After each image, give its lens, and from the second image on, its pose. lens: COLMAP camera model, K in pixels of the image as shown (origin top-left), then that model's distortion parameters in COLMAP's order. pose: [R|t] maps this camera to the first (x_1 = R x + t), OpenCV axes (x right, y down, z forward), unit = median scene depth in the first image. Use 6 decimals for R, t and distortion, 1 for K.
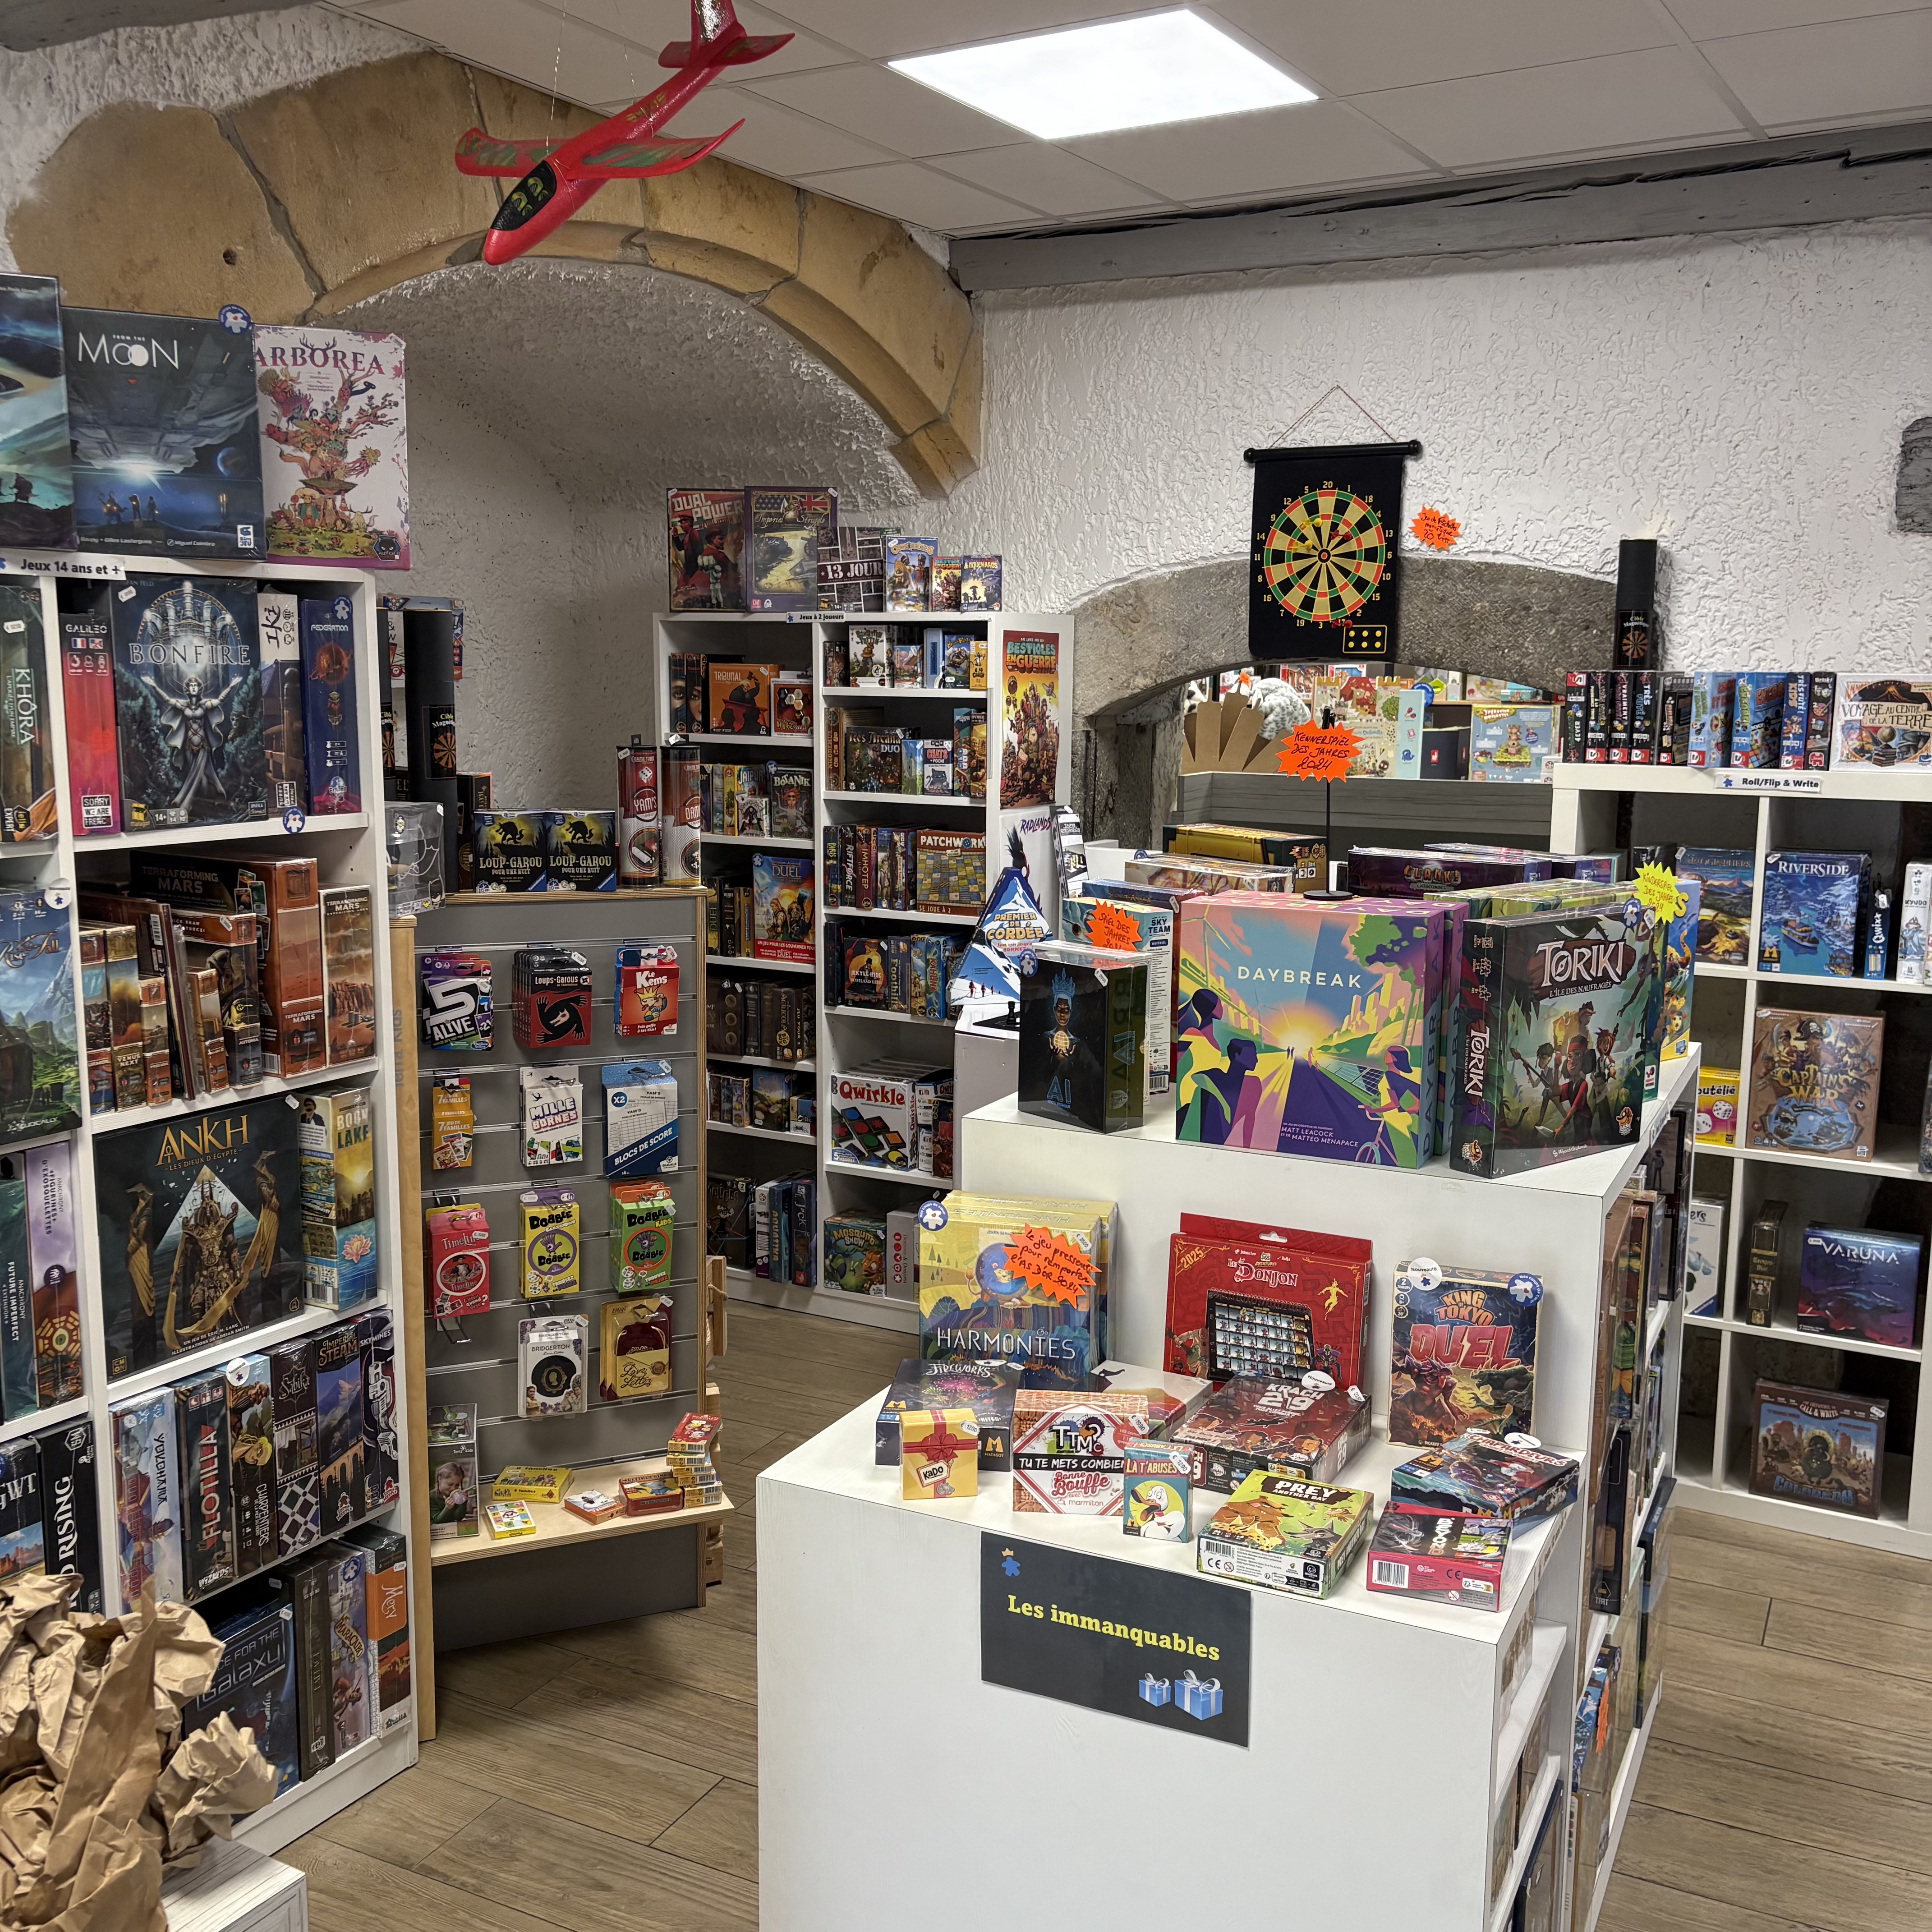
lens RADIAL K [[1956.7, 0, 953.9], [0, 1956.7, 971.4], [0, 0, 1]] dist [0.029437, 0.000000]
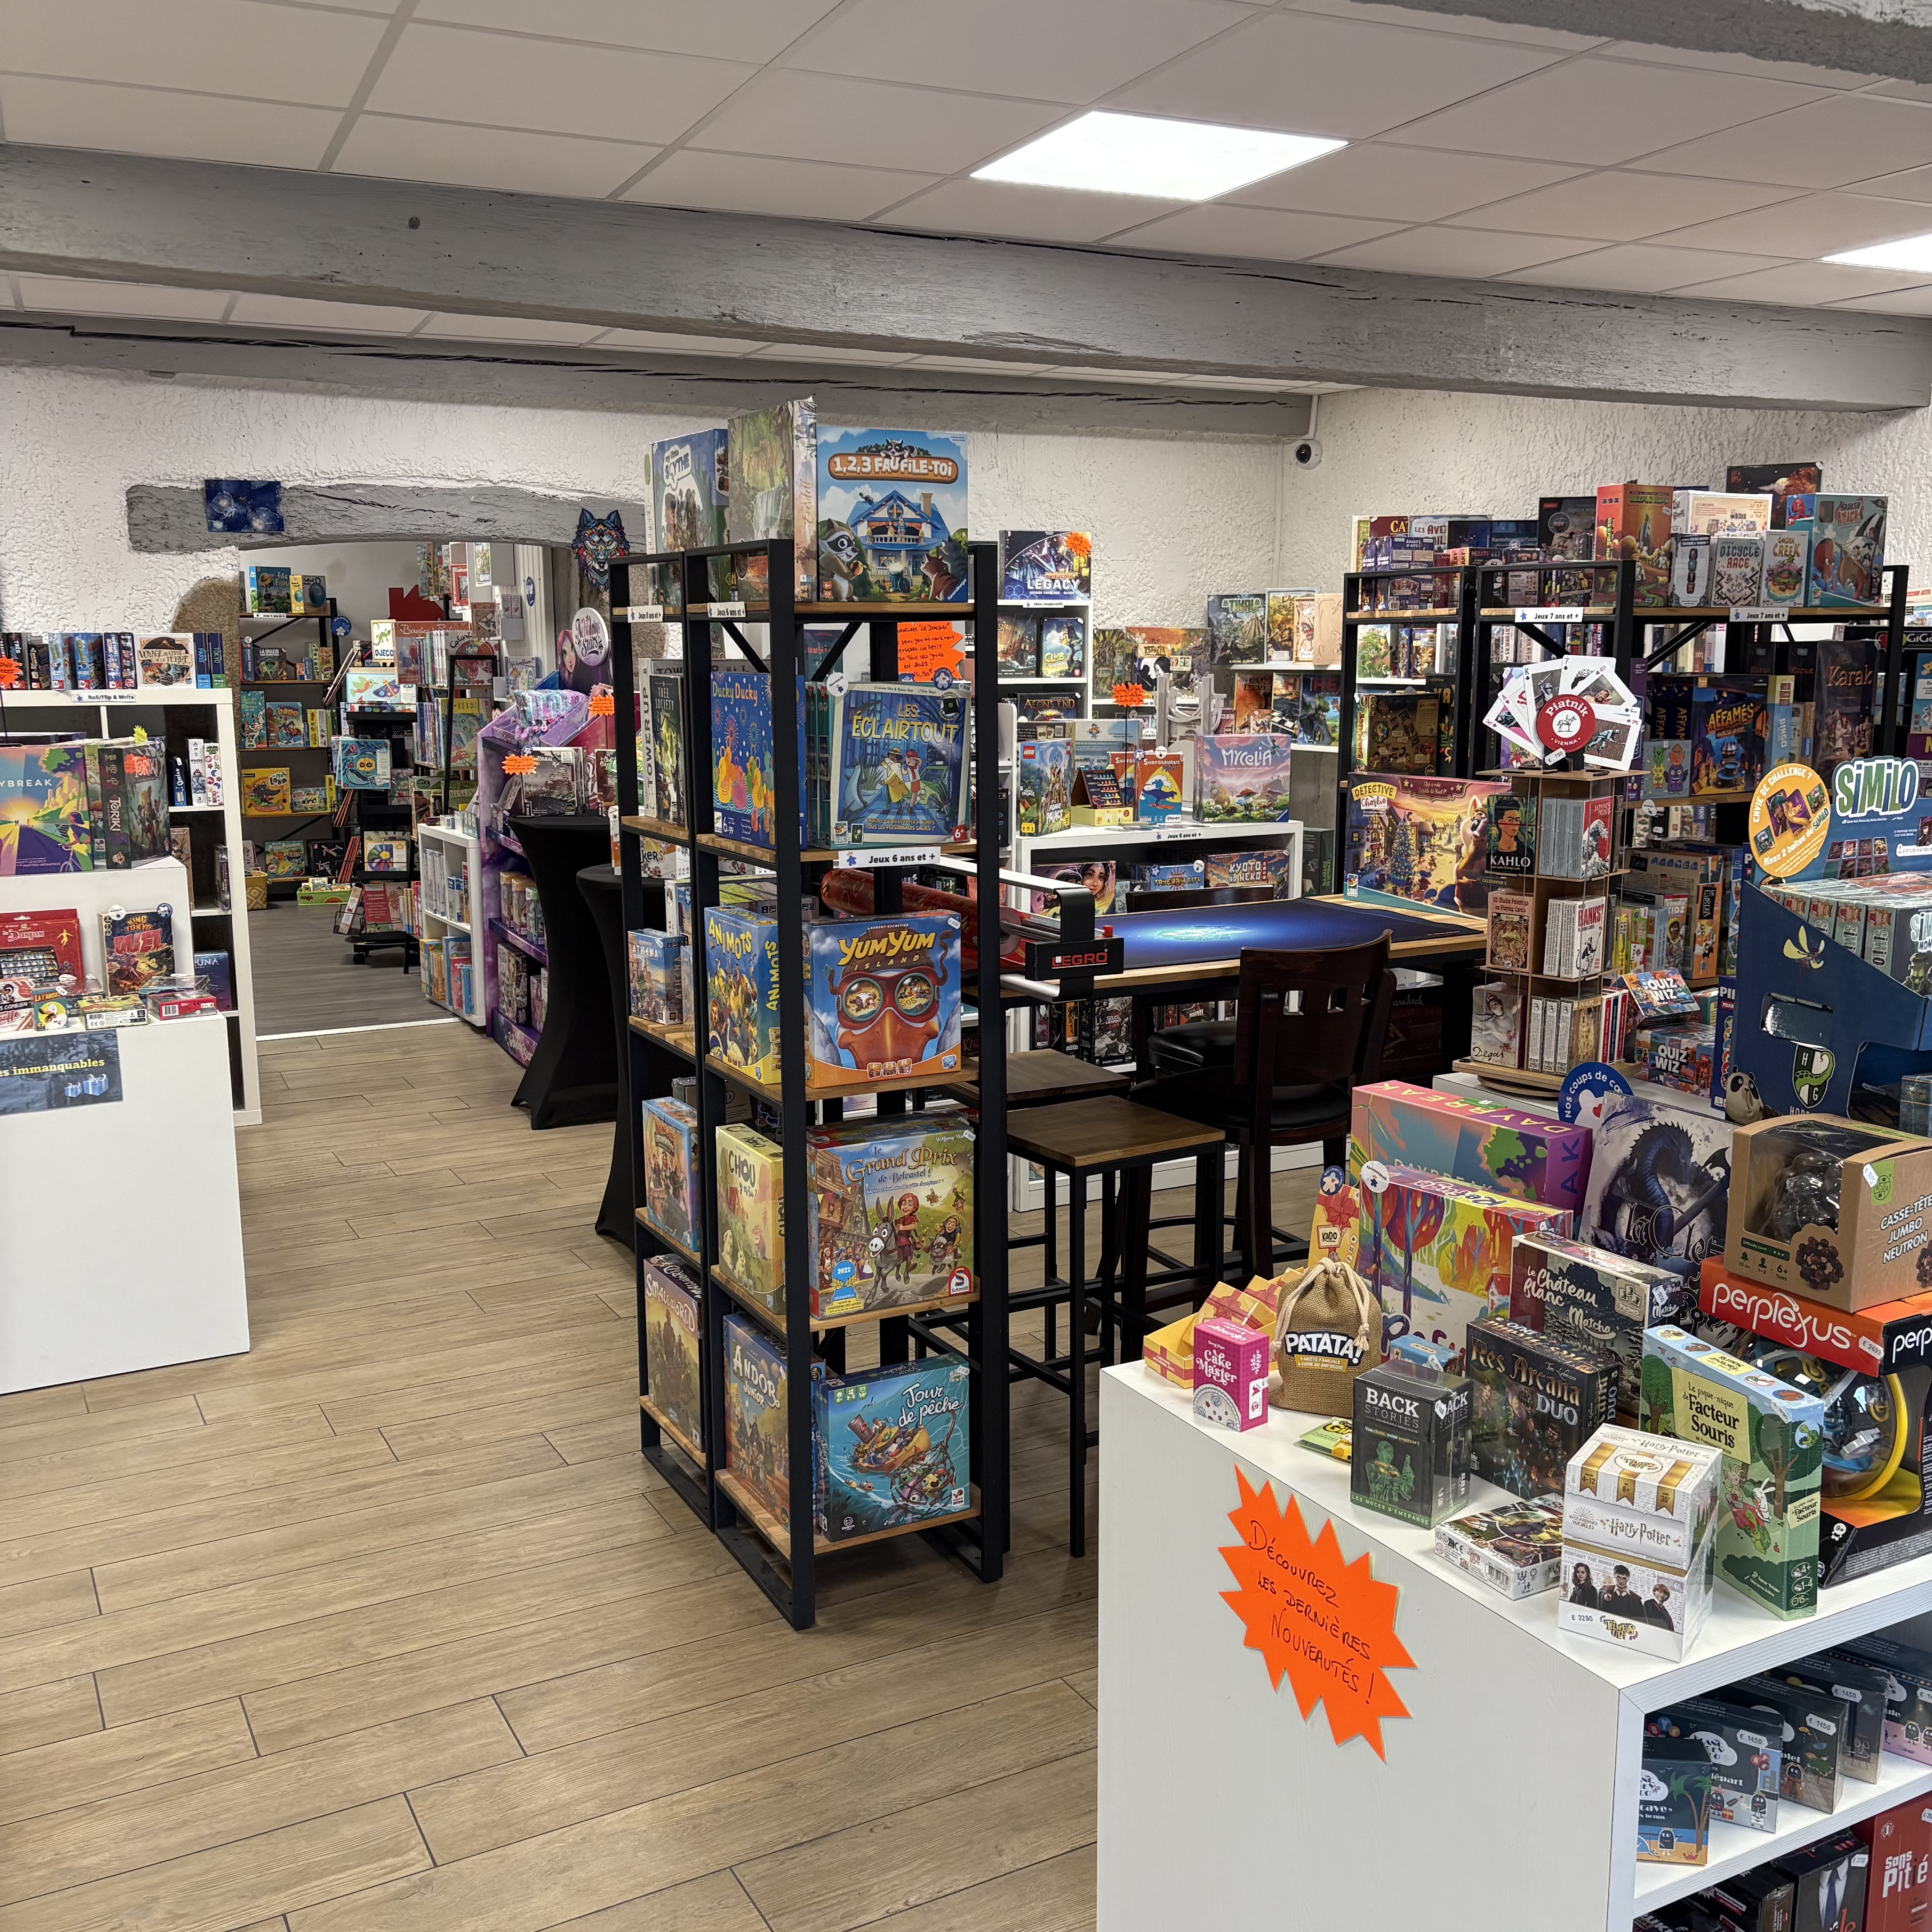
lens RADIAL K [[1956.7, 0, 949.5], [0, 1956.7, 999.5], [0, 0, 1]] dist [0.029437, 0.000000]
pose [[0.575492, -0.160480, 0.801907, -0.909490], [0.137701, 0.985572, 0.098414, 0.150575], [-0.806131, 0.053787, 0.589287, -0.928094]]
